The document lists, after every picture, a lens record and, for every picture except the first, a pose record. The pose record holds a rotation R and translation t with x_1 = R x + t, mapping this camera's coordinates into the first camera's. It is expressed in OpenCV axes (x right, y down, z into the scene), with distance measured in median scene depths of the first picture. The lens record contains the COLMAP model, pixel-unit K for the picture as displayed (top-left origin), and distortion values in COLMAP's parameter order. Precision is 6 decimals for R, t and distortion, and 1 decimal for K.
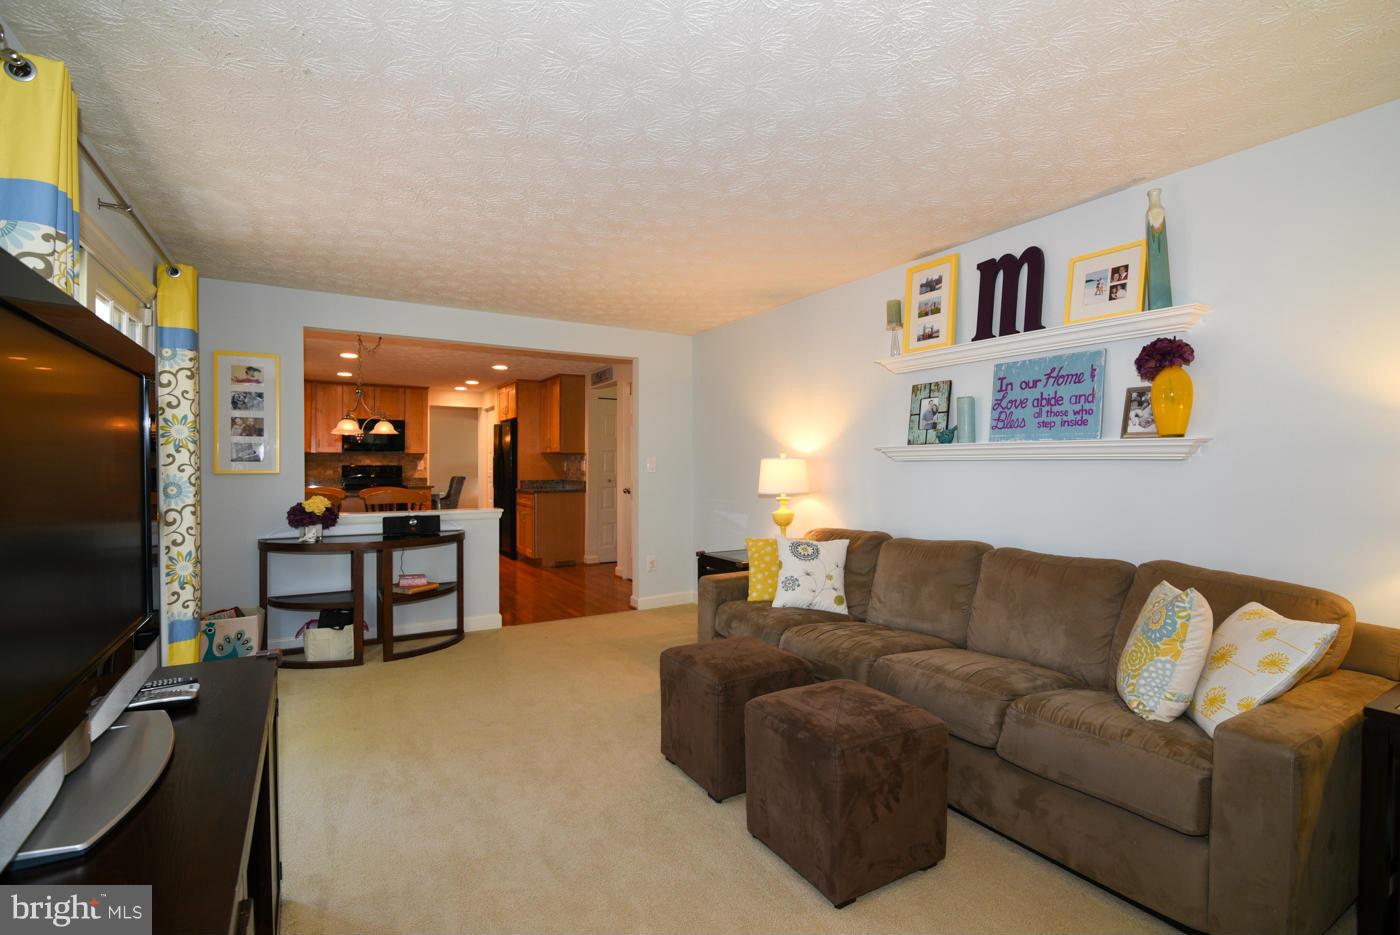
lens RADIAL K [[646.7, 0, 700.0], [0, 646.7, 467.5], [0, 0, 1]] dist [-0.014212, 0.000370]
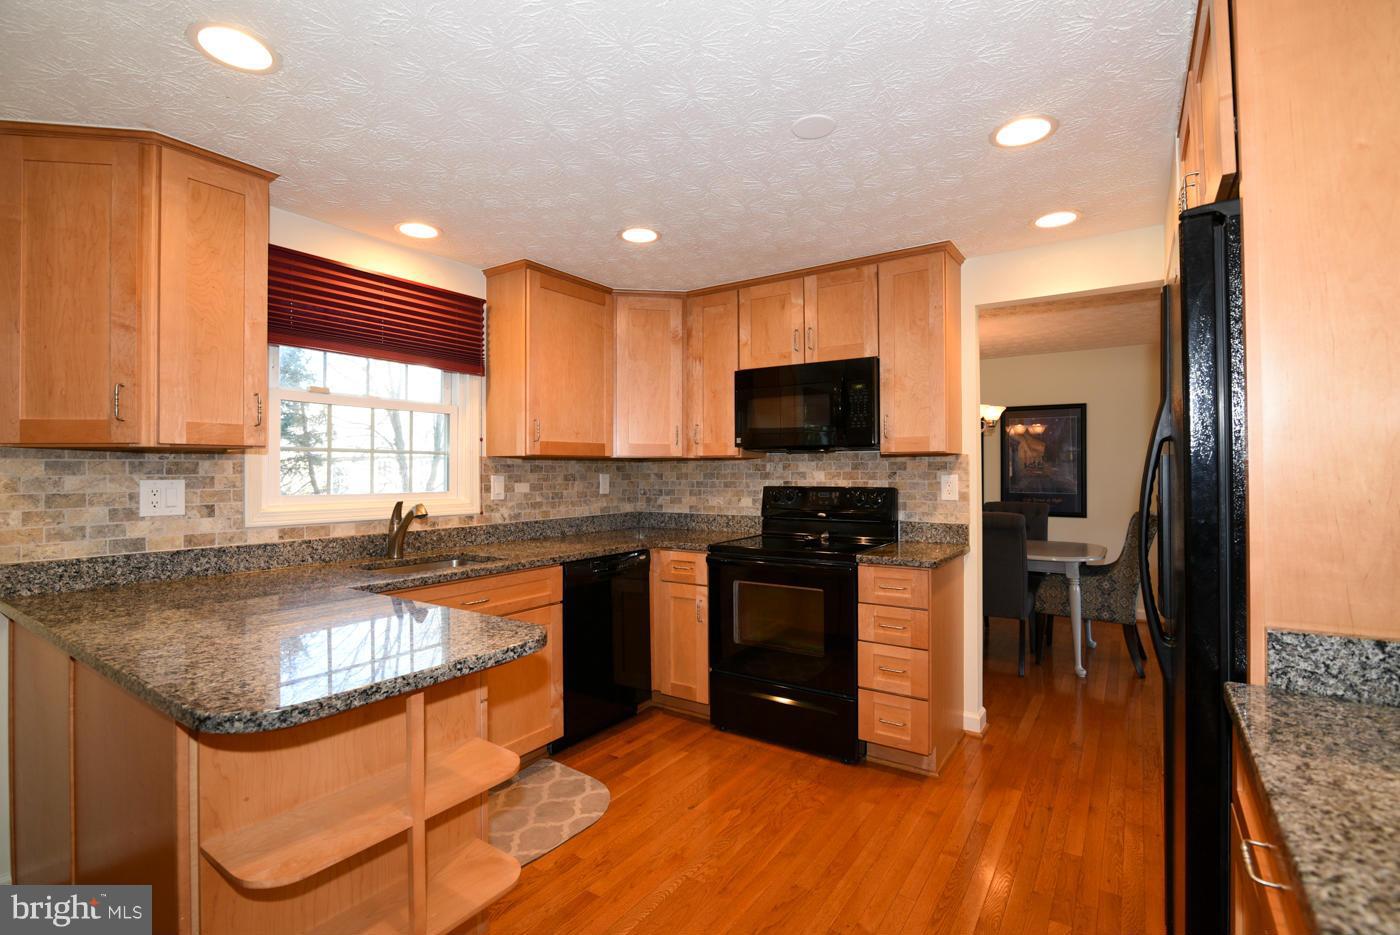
lens RADIAL K [[646.7, 0, 700.0], [0, 646.7, 467.5], [0, 0, 1]] dist [-0.014212, 0.000370]
pose [[0.417196, -0.009023, -0.908772, -0.183721], [0.002989, 0.999959, -0.008556, -0.011391], [0.908812, 0.000853, 0.417205, 0.756113]]
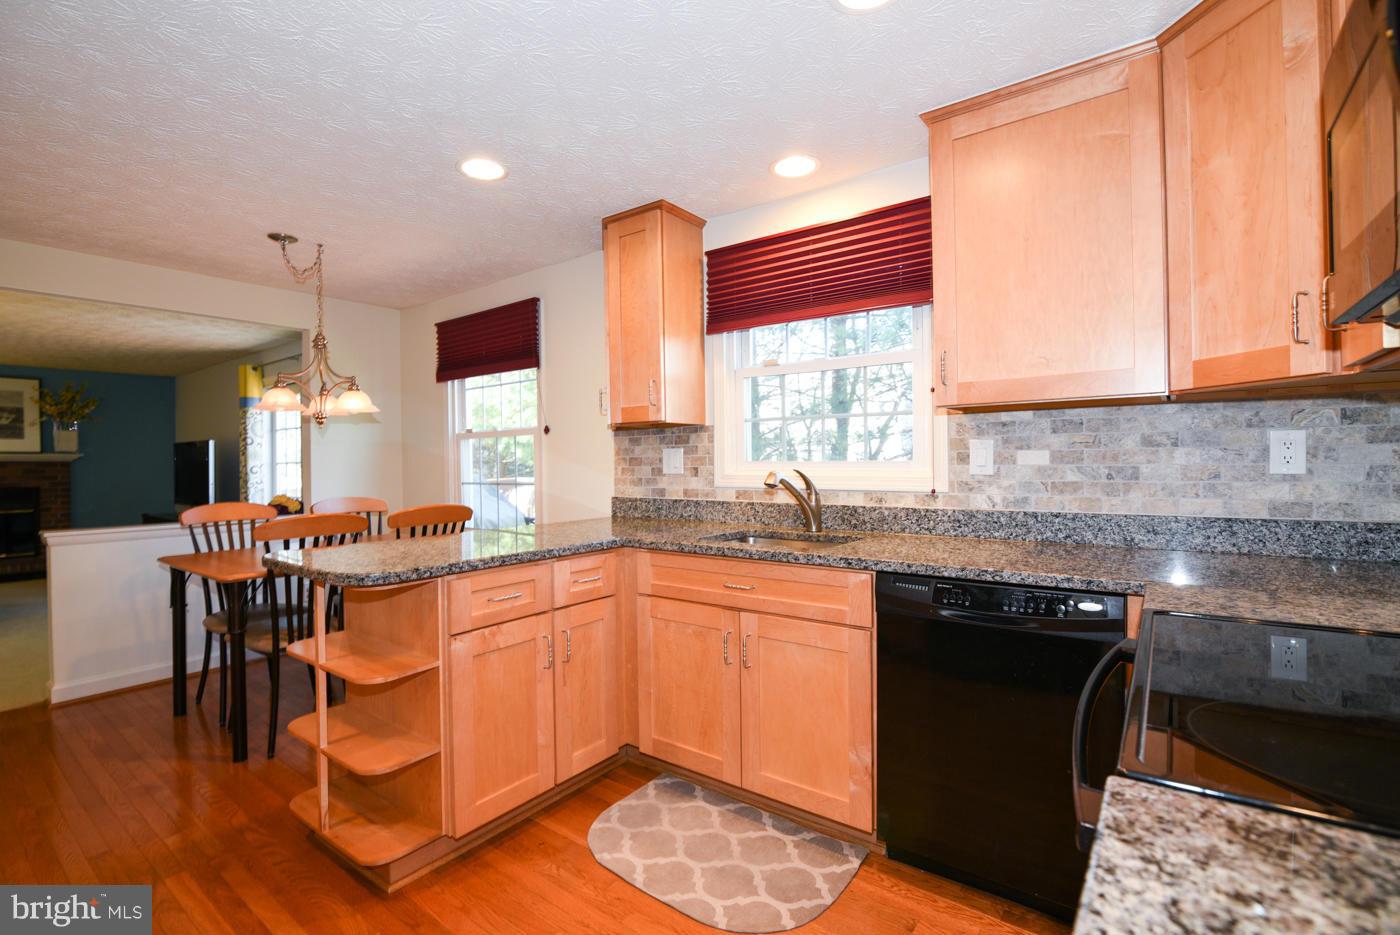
lens RADIAL K [[646.7, 0, 700.0], [0, 646.7, 467.5], [0, 0, 1]] dist [-0.014212, 0.000370]
pose [[-0.929121, 0.014043, -0.369509, -0.400297], [0.009941, 0.999866, 0.013003, -0.002524], [0.369642, 0.008408, -0.929136, 1.032529]]
